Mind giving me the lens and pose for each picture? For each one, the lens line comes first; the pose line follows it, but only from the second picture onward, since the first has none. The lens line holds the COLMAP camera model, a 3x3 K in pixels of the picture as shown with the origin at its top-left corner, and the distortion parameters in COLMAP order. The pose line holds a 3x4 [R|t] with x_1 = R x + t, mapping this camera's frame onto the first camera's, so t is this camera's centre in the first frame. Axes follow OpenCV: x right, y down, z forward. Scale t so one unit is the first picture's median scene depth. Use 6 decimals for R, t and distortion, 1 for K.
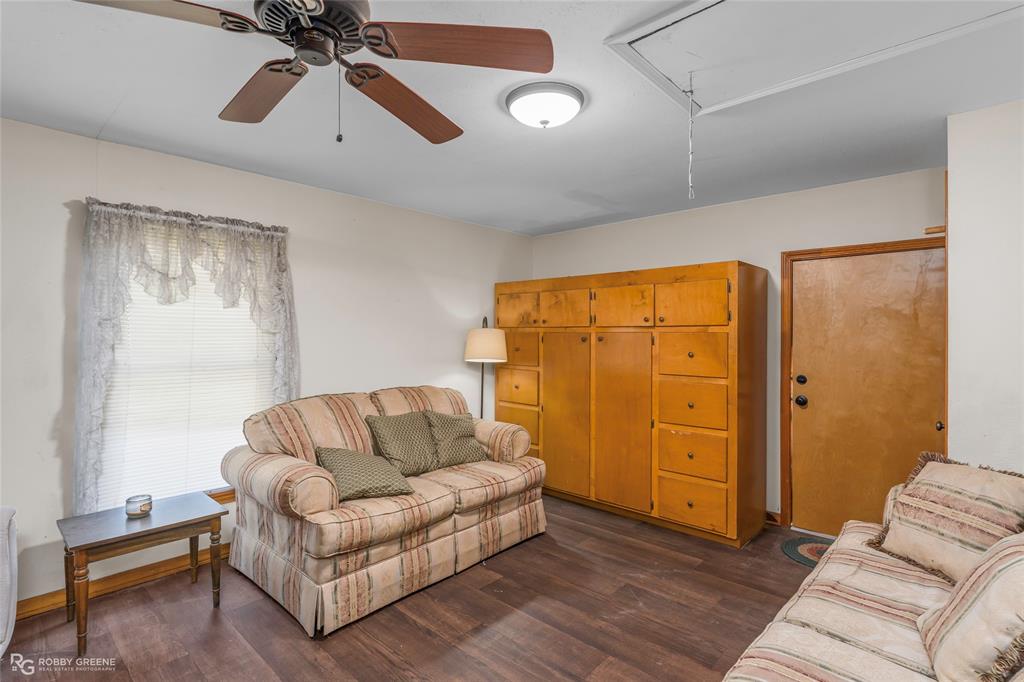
lens RADIAL K [[494.2, 0, 511.3], [0, 494.2, 332.6], [0, 0, 1]] dist [-0.001884, 0.000251]
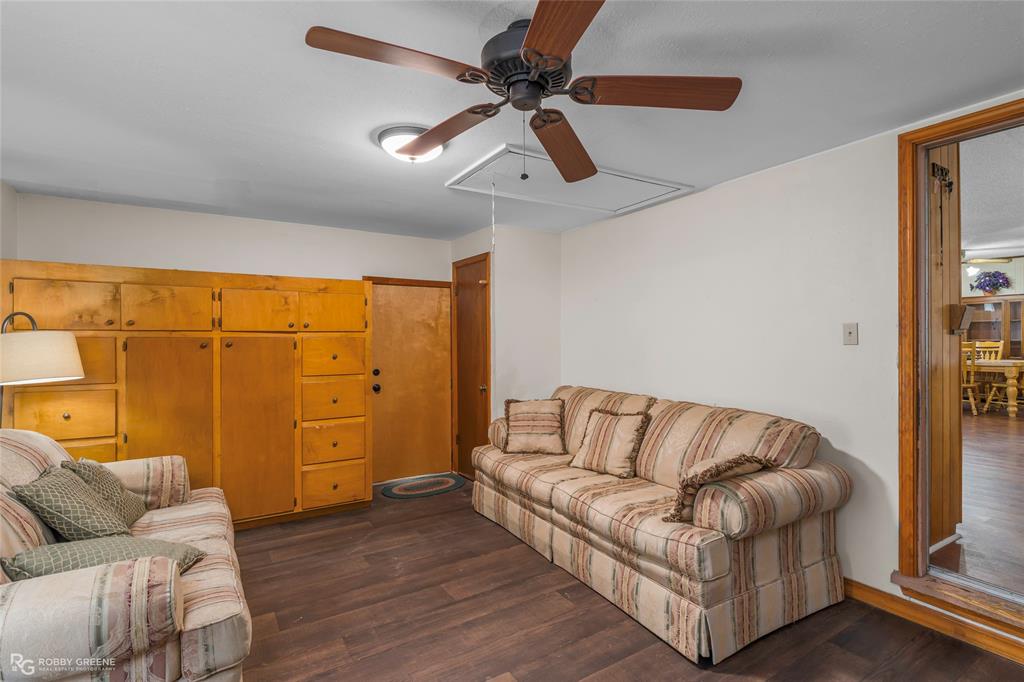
lens RADIAL K [[484.9, 0, 511.0], [0, 484.9, 335.9], [0, 0, 1]] dist [-0.001067, -0.000494]
pose [[0.274519, 0.003889, 0.961574, -0.635853], [0.000579, 0.999991, -0.004210, 0.001070], [-0.961581, 0.001713, 0.274514, 0.301296]]
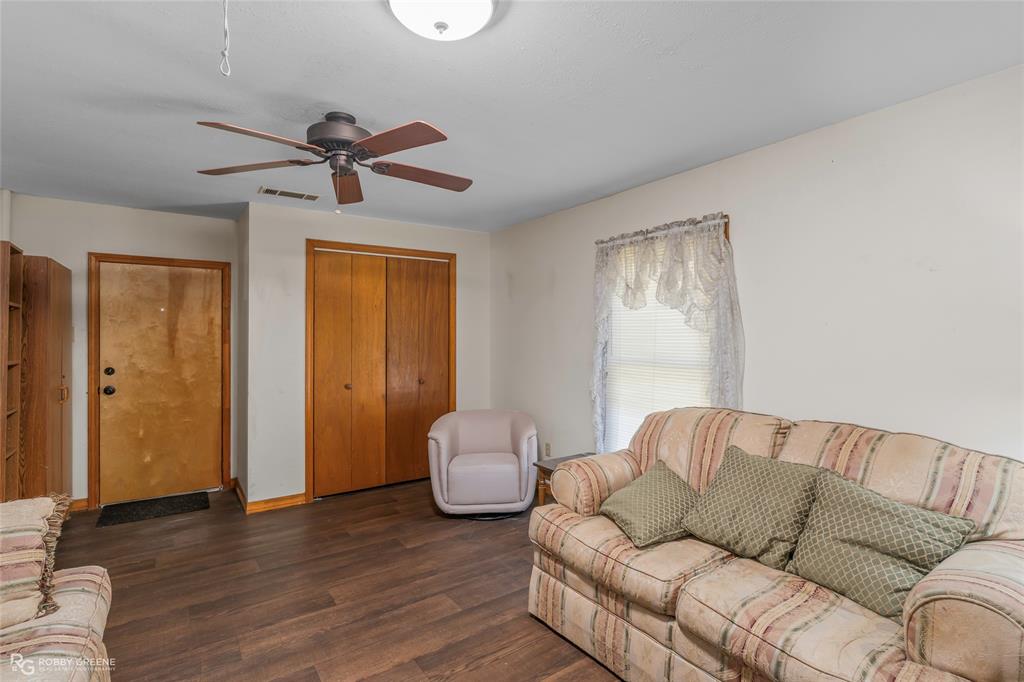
lens RADIAL K [[494.2, 0, 511.3], [0, 494.2, 332.6], [0, 0, 1]] dist [-0.001884, 0.000251]
pose [[-0.216090, -0.007686, -0.976343, 0.468946], [0.003791, 0.999955, -0.008711, 0.006783], [0.976366, -0.005584, -0.216051, 0.811442]]
